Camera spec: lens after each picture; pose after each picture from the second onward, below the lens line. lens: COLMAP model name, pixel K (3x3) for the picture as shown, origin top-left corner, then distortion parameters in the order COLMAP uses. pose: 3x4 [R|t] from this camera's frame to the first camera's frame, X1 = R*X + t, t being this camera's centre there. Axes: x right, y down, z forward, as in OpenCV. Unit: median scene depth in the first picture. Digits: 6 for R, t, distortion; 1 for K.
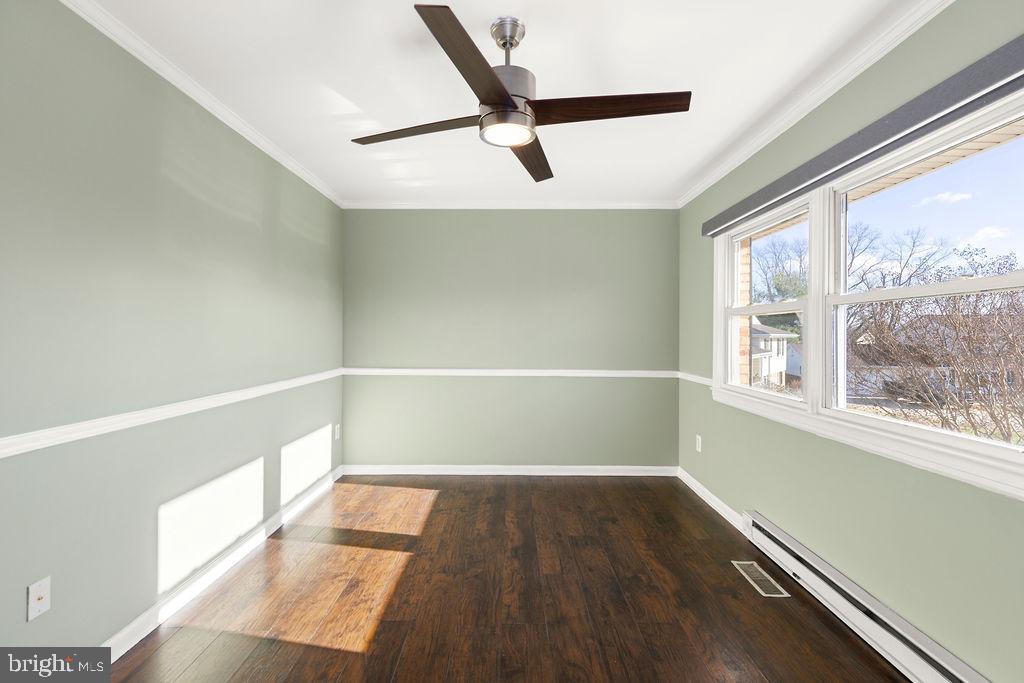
lens RADIAL K [[461.3, 0, 512.5], [0, 461.3, 335.8], [0, 0, 1]] dist [0.012024, -0.001854]
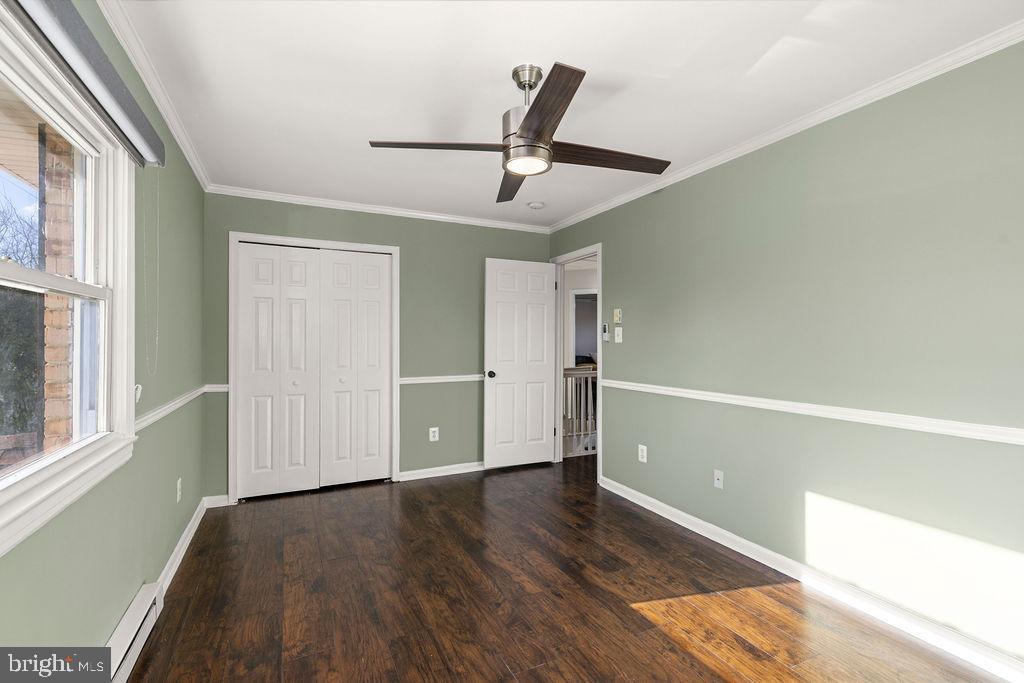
lens RADIAL K [[461.3, 0, 512.9], [0, 461.3, 341.3], [0, 0, 1]] dist [0.012024, -0.001854]
pose [[-0.897292, -0.006112, -0.441395, 0.494411], [-0.007153, 0.999974, 0.000694, -0.004861], [0.441379, 0.003780, -0.897313, 1.906010]]
